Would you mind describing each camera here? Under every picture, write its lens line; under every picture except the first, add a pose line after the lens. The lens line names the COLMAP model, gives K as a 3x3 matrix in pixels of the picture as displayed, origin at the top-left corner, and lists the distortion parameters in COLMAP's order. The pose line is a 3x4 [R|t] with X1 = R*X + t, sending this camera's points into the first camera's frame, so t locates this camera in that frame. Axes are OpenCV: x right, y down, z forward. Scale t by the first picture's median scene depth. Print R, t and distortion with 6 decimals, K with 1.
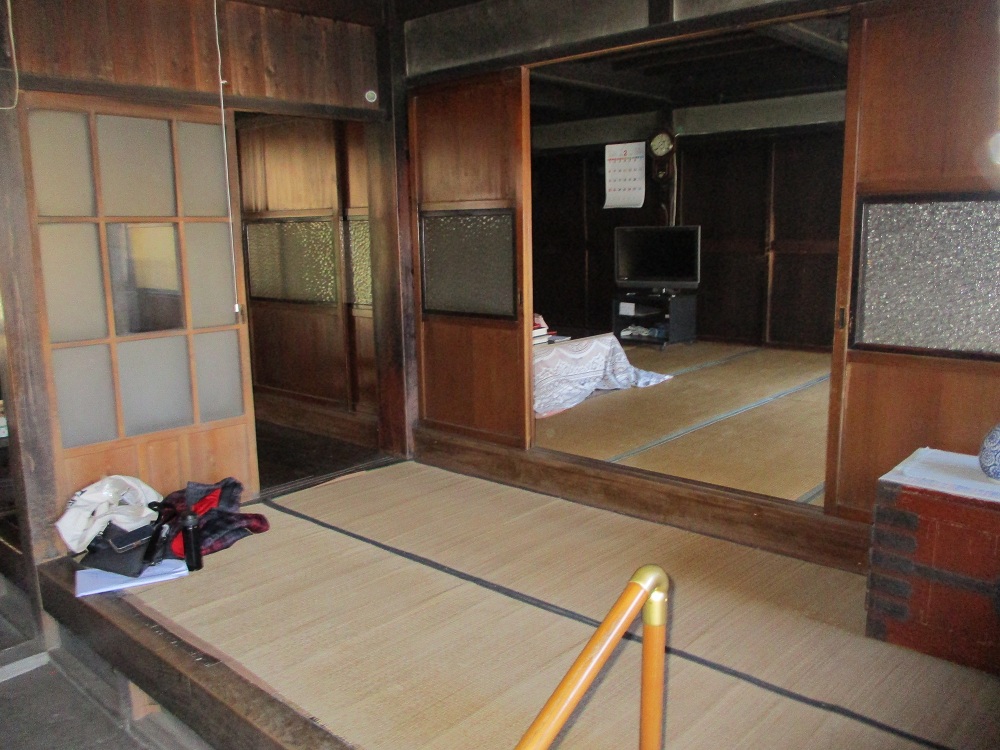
lens RADIAL K [[821.7, 0, 500.0], [0, 821.7, 375.0], [0, 0, 1]] dist [-0.049869, -0.000687]
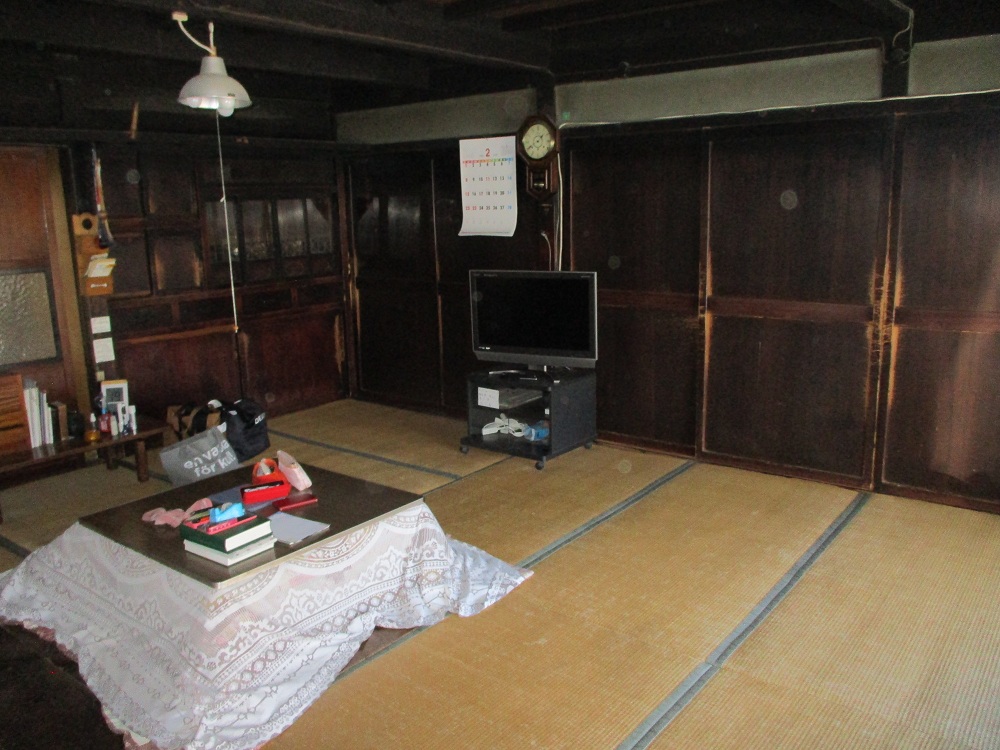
lens RADIAL K [[821.7, 0, 500.0], [0, 821.7, 375.0], [0, 0, 1]] dist [-0.049869, -0.000687]
pose [[0.997437, -0.018901, 0.069014, 0.120342], [0.017139, 0.999514, 0.026045, -0.115725], [-0.069473, -0.024795, 0.997276, 0.356966]]
